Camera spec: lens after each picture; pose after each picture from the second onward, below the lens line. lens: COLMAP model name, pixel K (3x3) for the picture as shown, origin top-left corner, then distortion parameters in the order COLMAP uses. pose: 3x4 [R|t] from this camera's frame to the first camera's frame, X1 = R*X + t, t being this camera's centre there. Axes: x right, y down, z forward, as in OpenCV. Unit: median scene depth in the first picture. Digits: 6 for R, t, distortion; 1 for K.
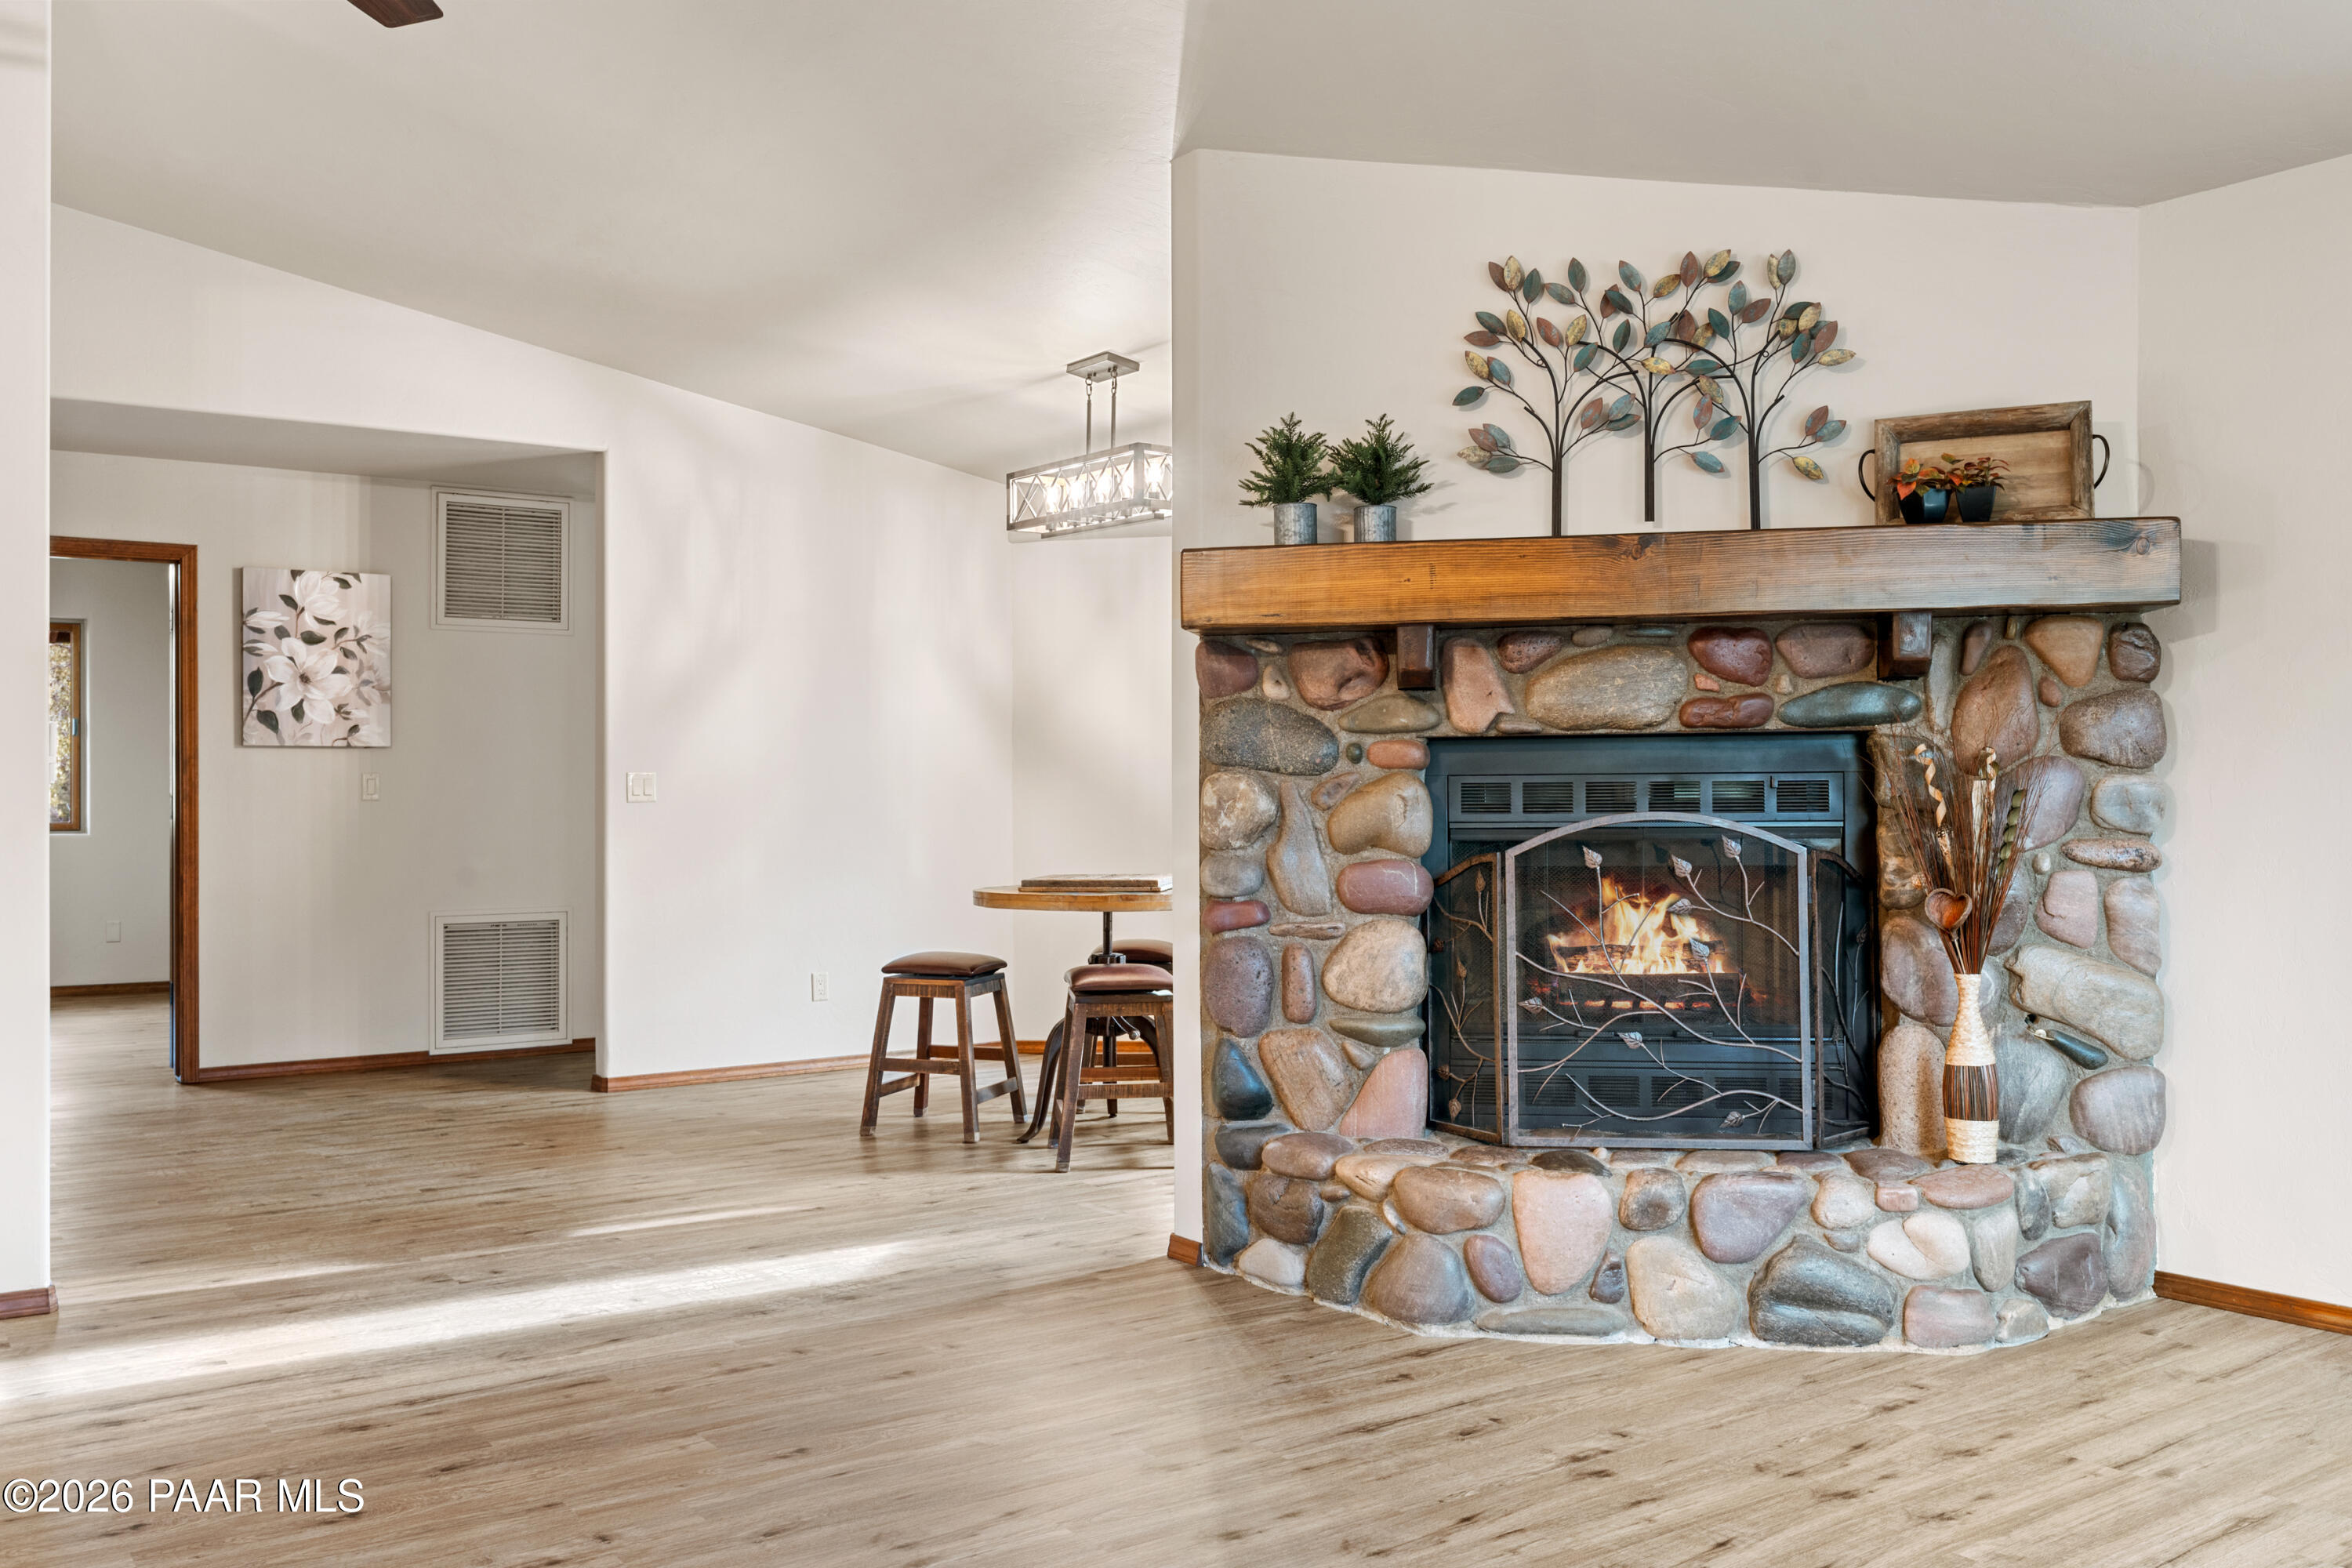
lens RADIAL K [[1992.9, 0, 1174.4], [0, 1992.9, 787.0], [0, 0, 1]] dist [0.007150, -0.003006]
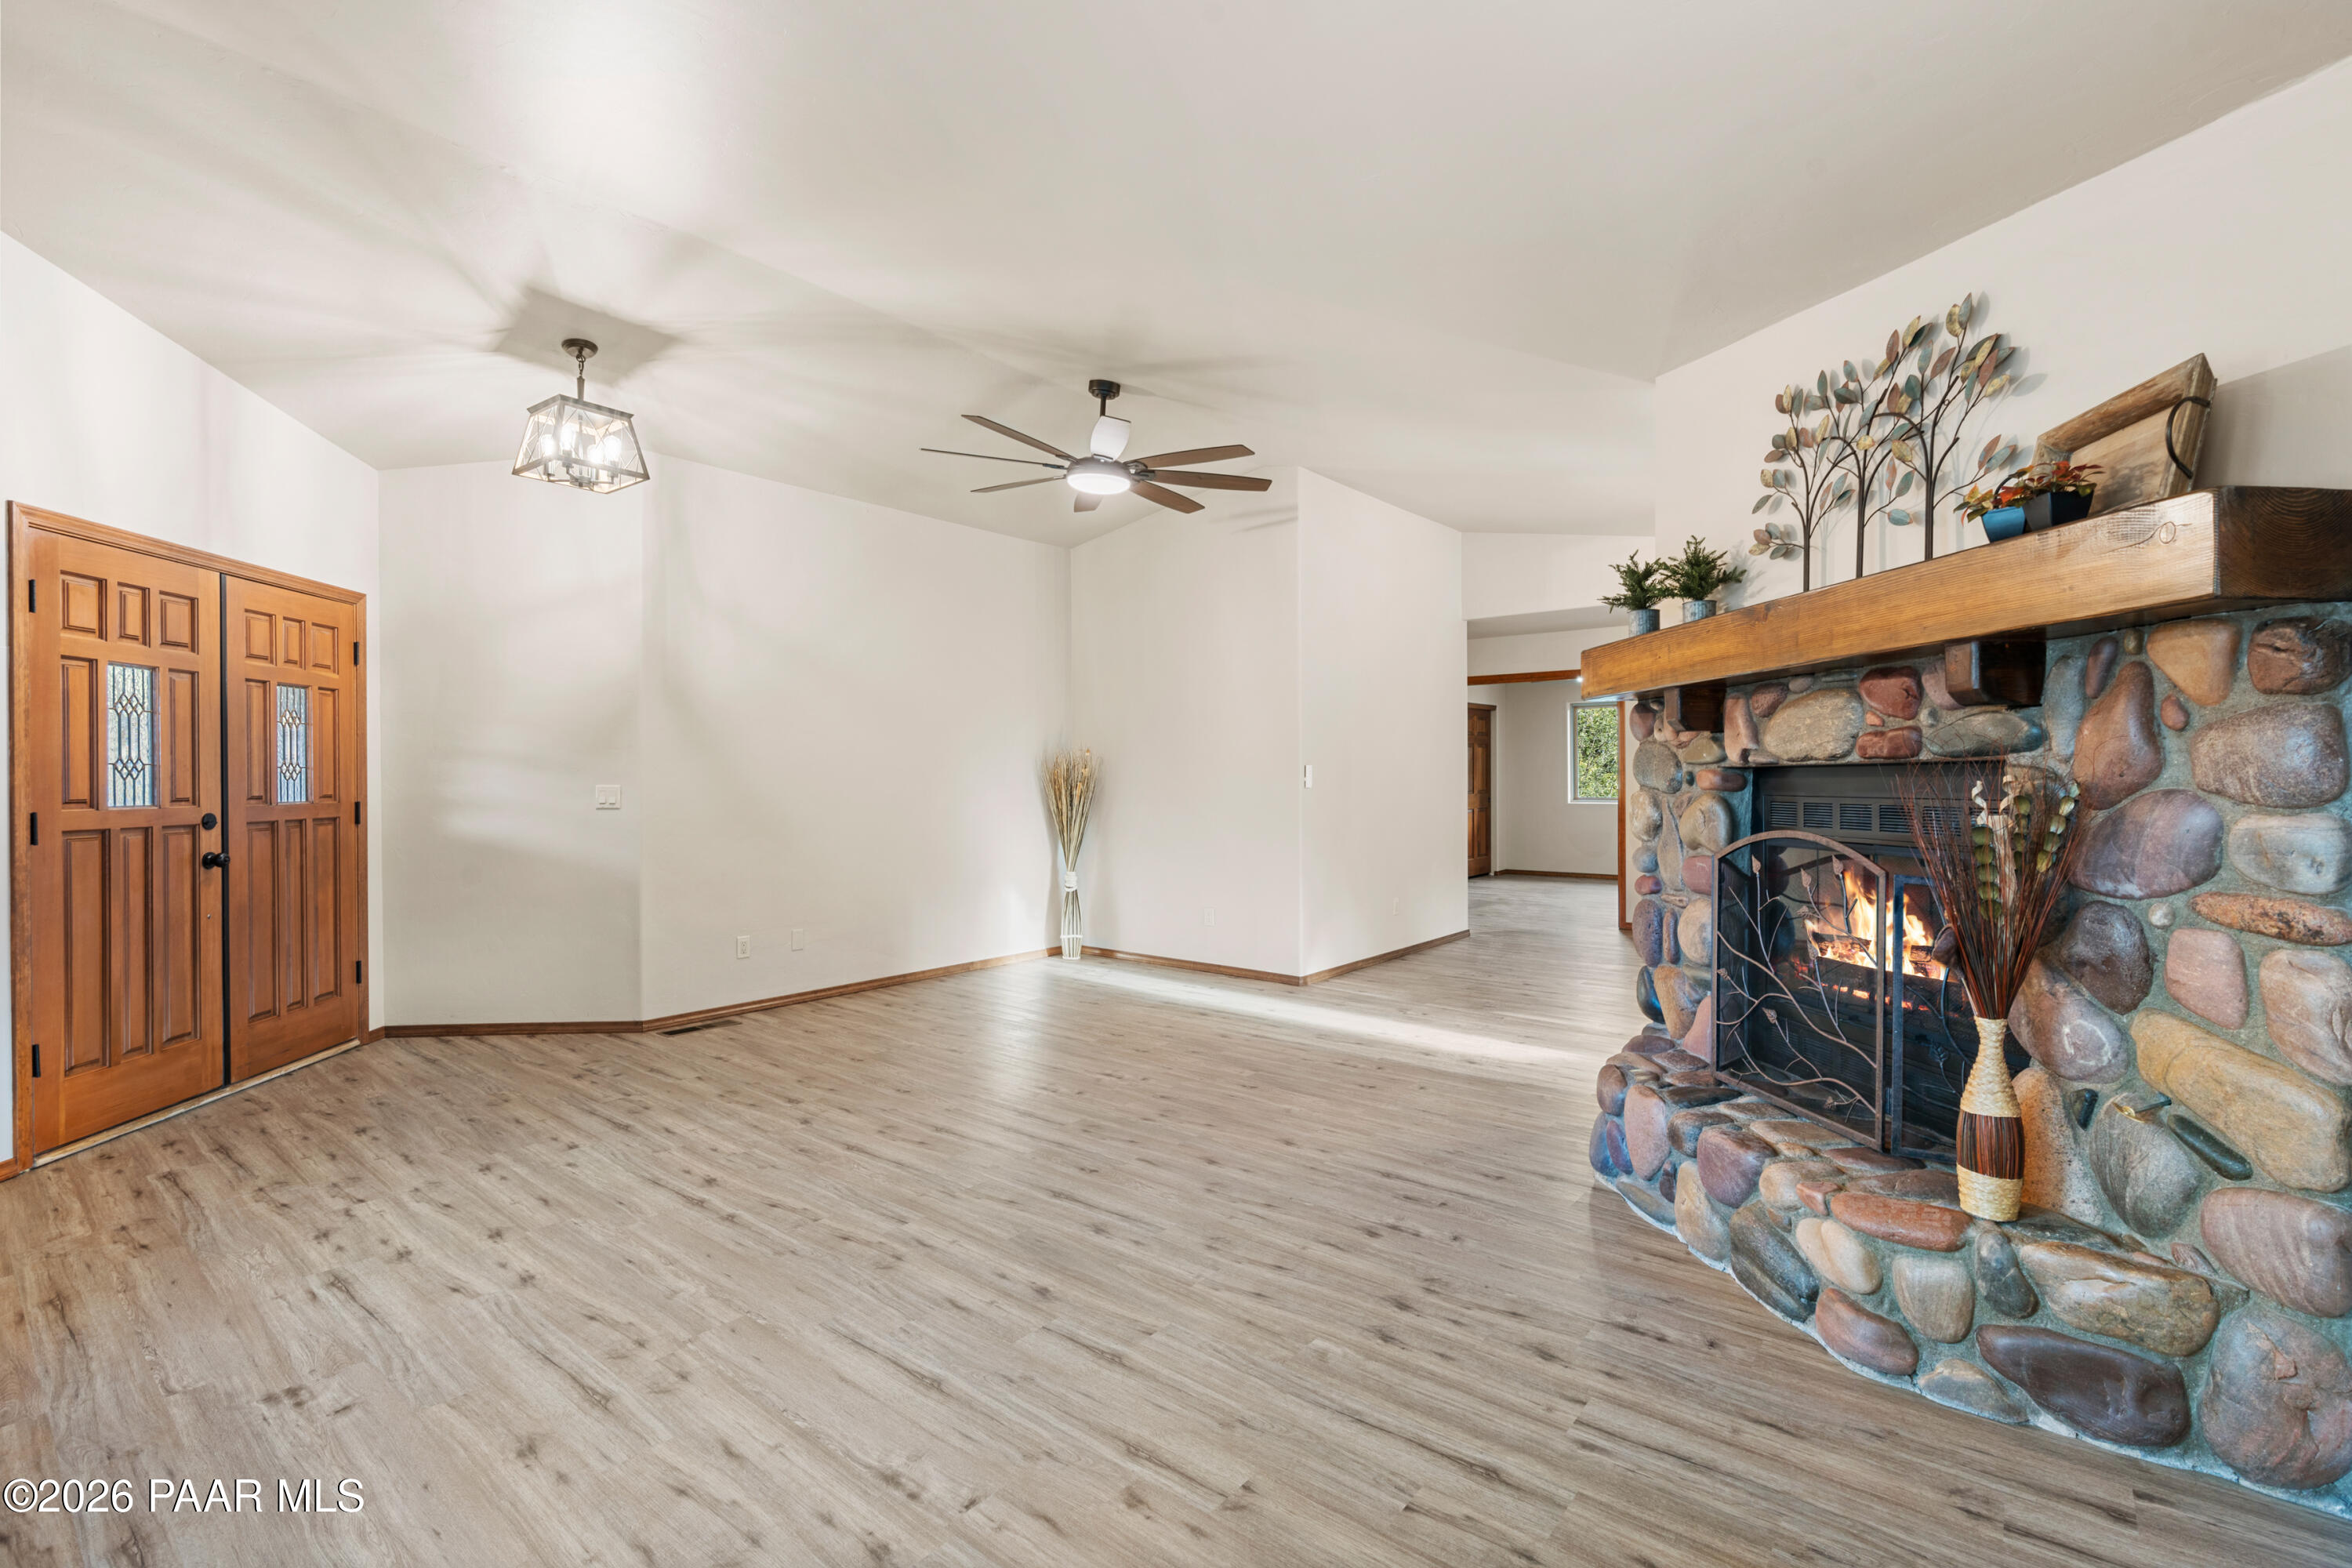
lens RADIAL K [[1060.4, 0, 1172.0], [0, 1060.4, 781.3], [0, 0, 1]] dist [-0.000469, -0.000077]
pose [[0.255194, 0.009891, -0.966839, 0.766441], [0.001487, 0.999942, 0.010622, -0.024594], [0.966889, -0.004148, 0.255165, 0.479563]]
